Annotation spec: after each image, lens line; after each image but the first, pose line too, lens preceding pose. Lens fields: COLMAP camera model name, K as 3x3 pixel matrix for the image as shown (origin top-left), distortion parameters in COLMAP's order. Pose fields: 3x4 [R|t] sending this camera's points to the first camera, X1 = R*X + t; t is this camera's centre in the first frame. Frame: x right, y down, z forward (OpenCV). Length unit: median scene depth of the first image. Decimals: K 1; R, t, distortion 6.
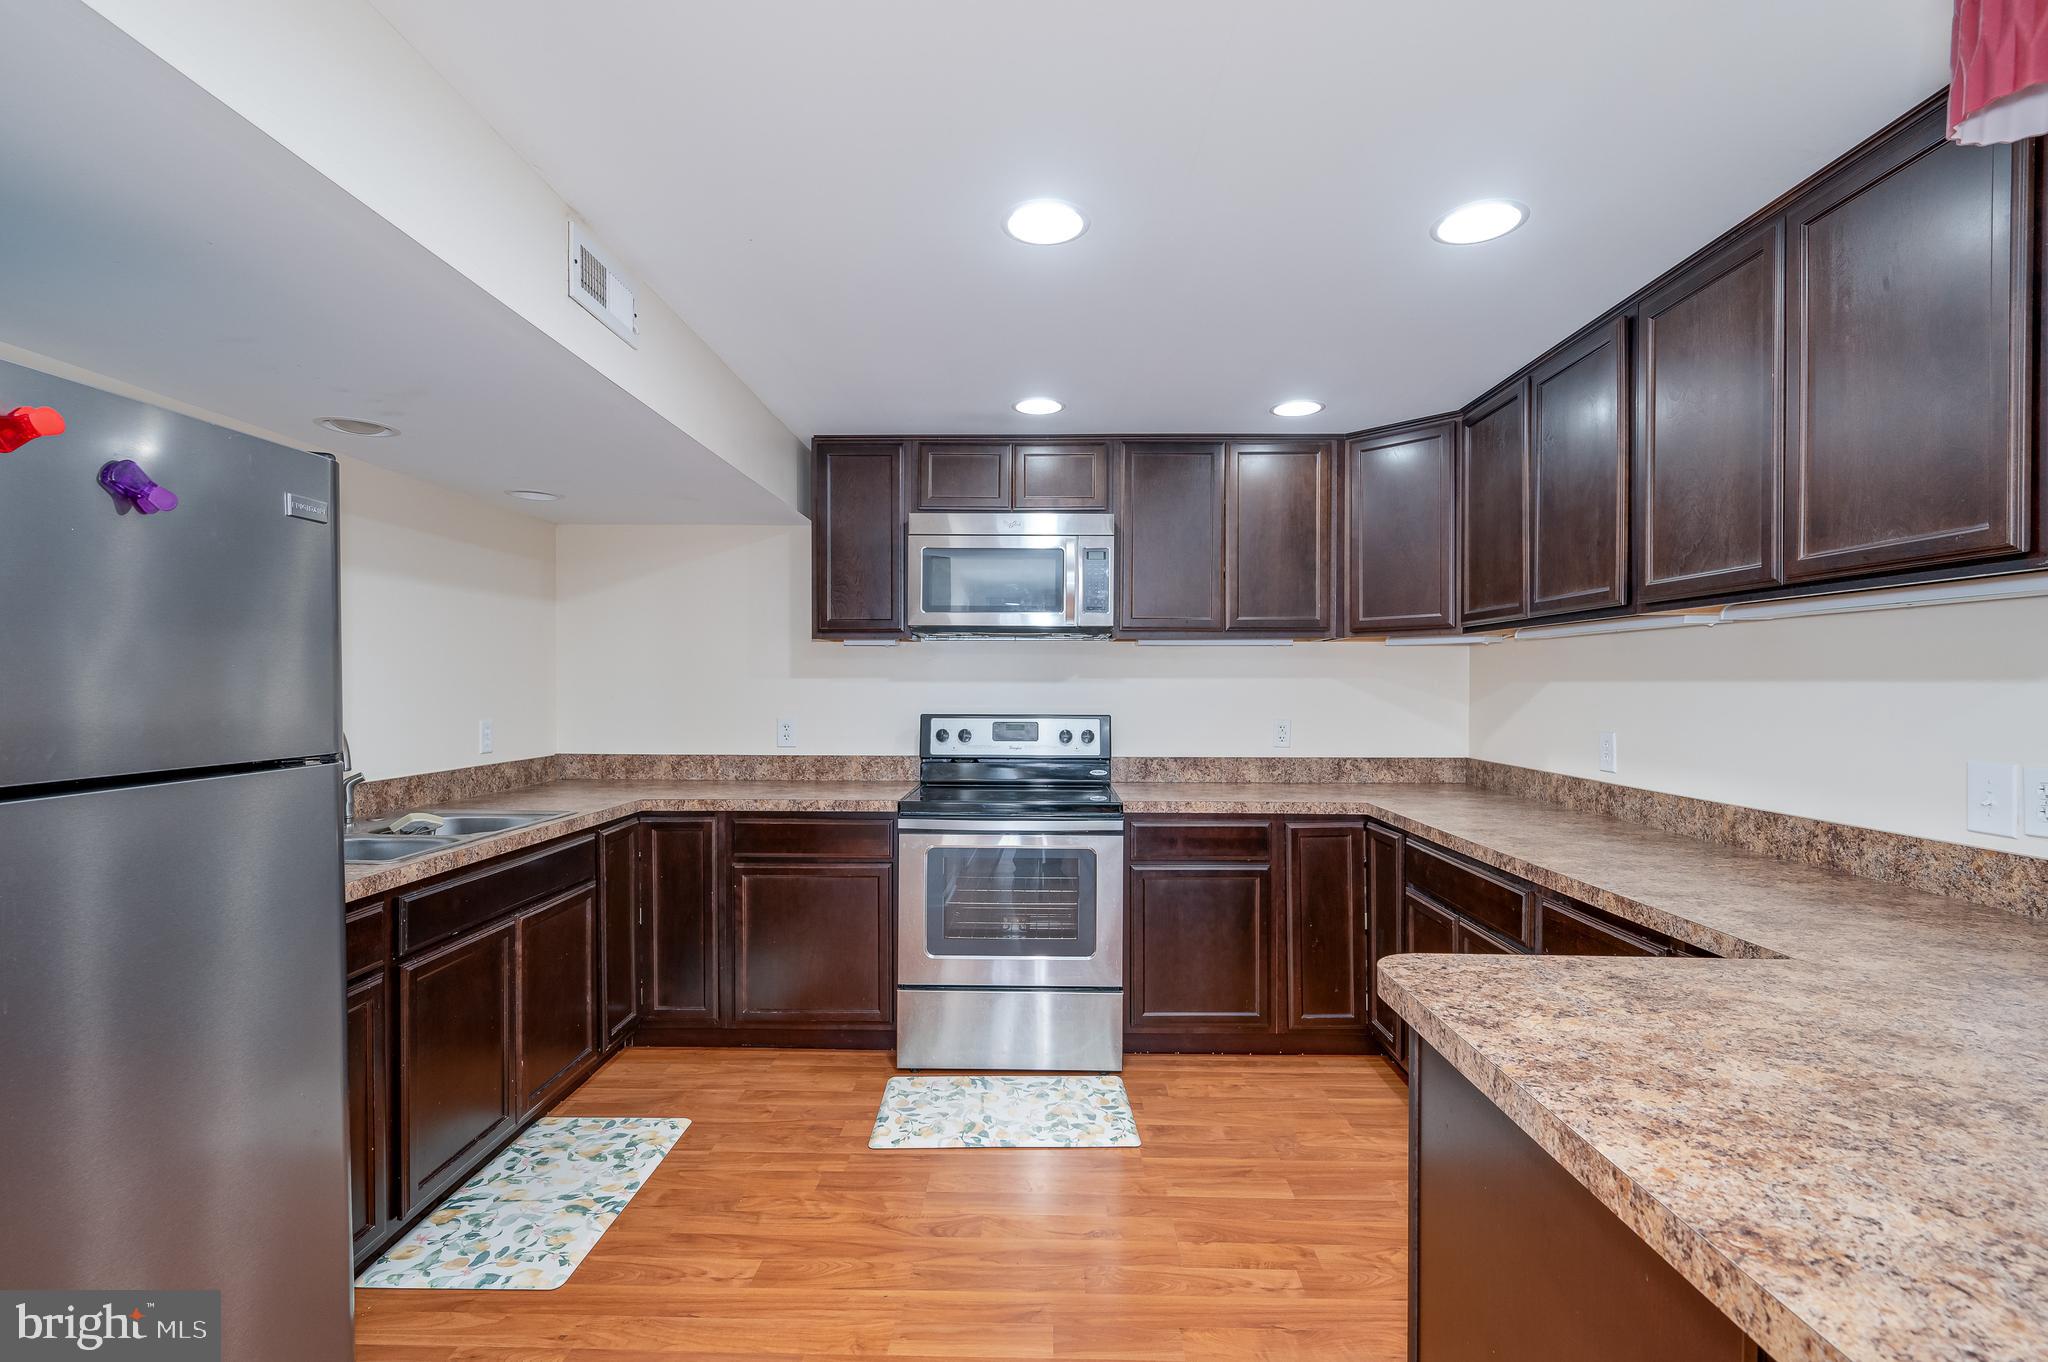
lens RADIAL K [[924.4, 0, 1028.0], [0, 924.4, 694.8], [0, 0, 1]] dist [0.003480, -0.000116]
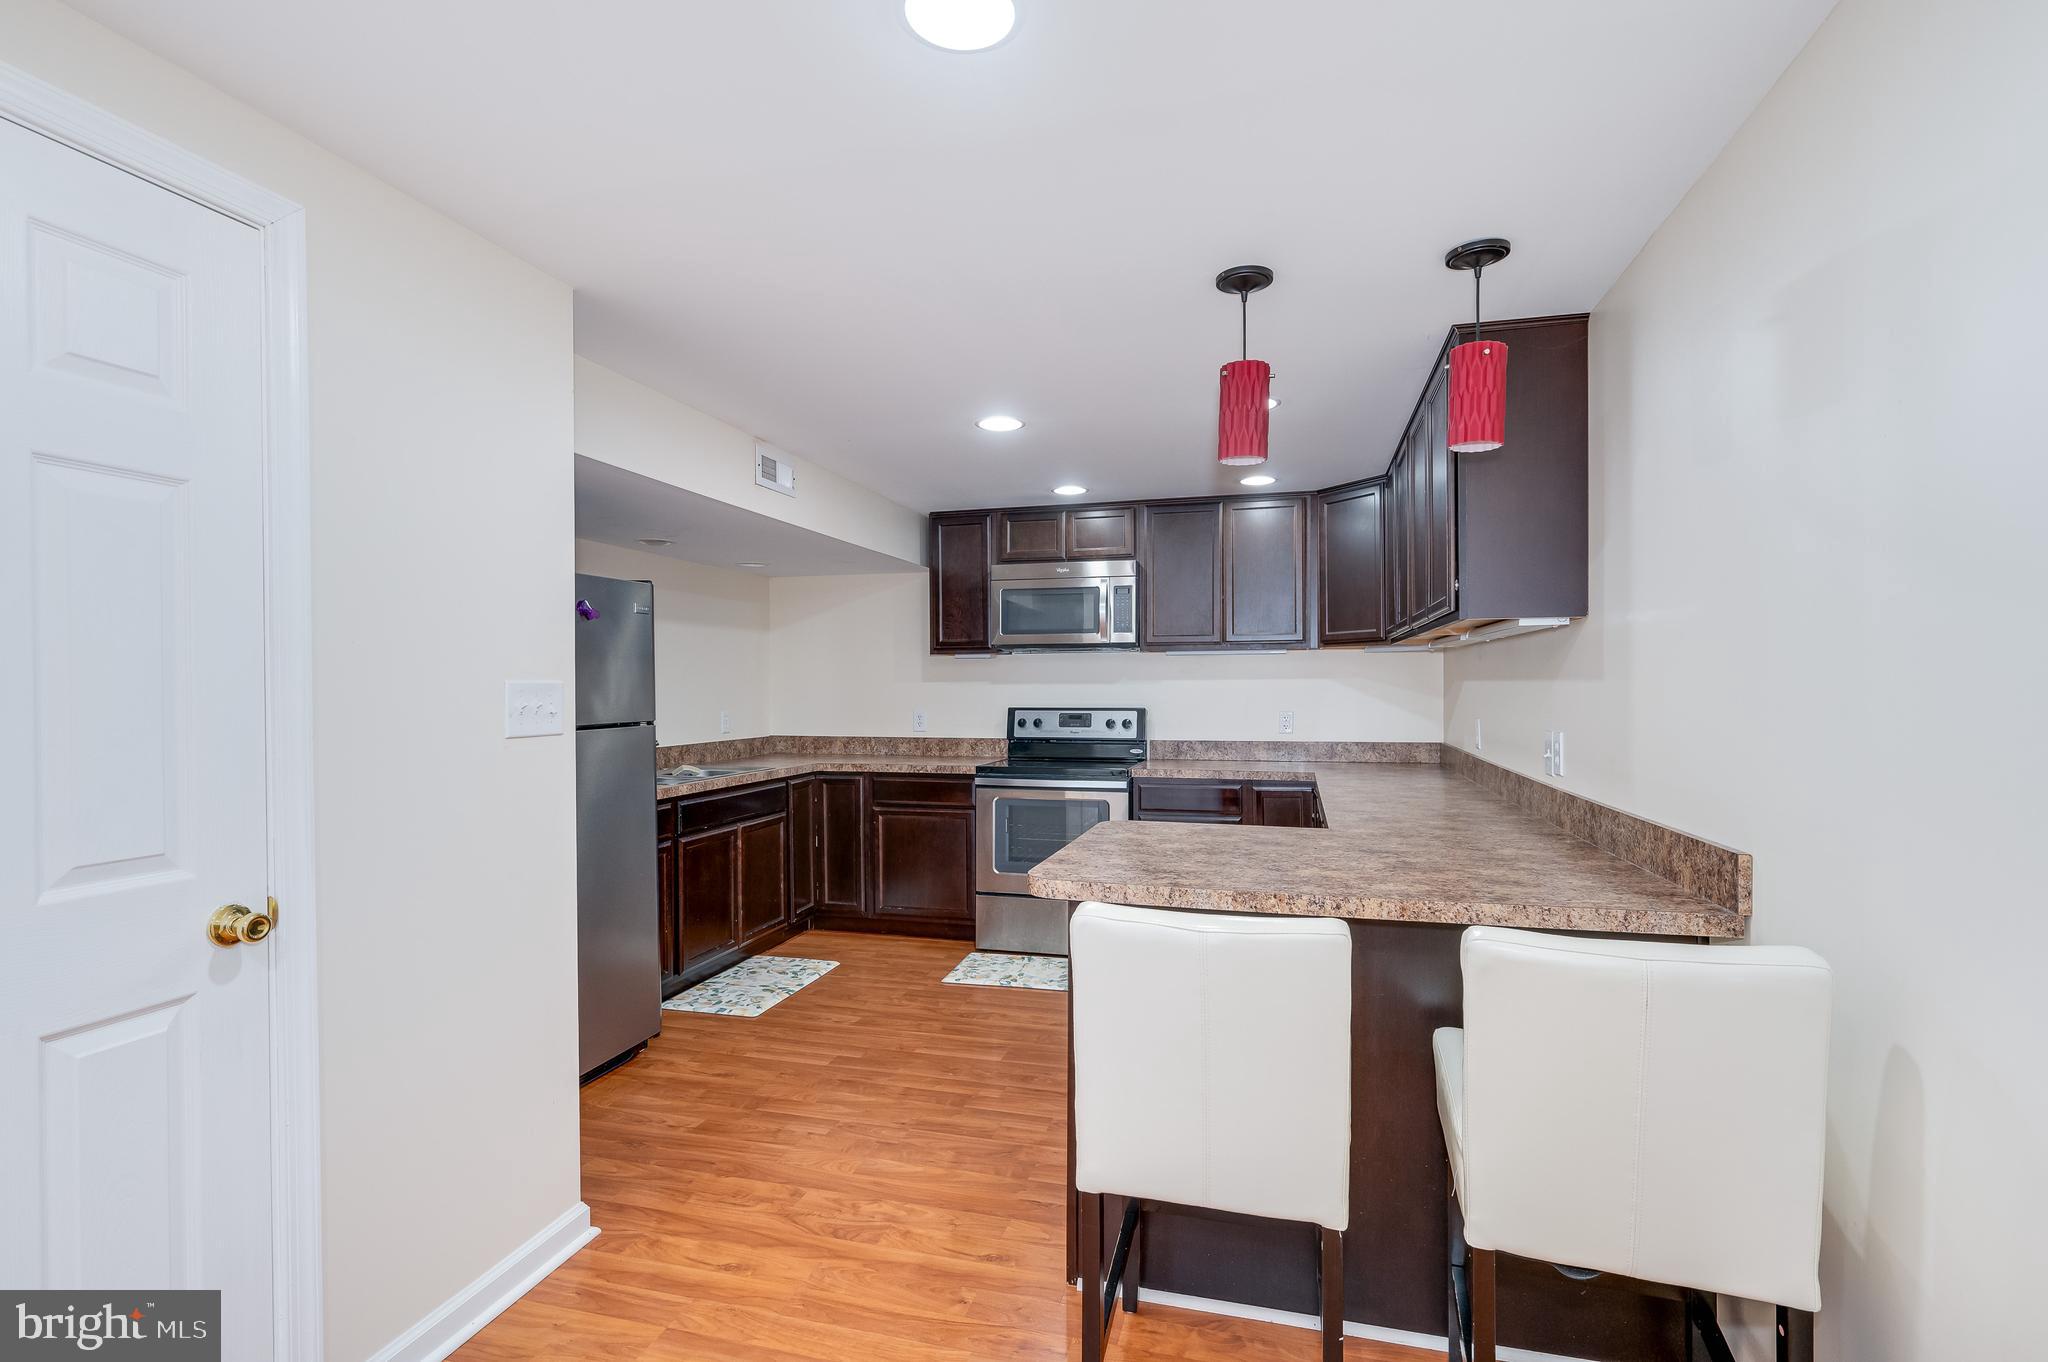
lens RADIAL K [[963.0, 0, 1016.4], [0, 963.0, 692.8], [0, 0, 1]] dist [0.001320, -0.000407]
pose [[0.968039, -0.004802, -0.250754, 0.297334], [0.004039, 0.999986, -0.003557, 0.004768], [0.250768, 0.002431, 0.968044, -0.449289]]
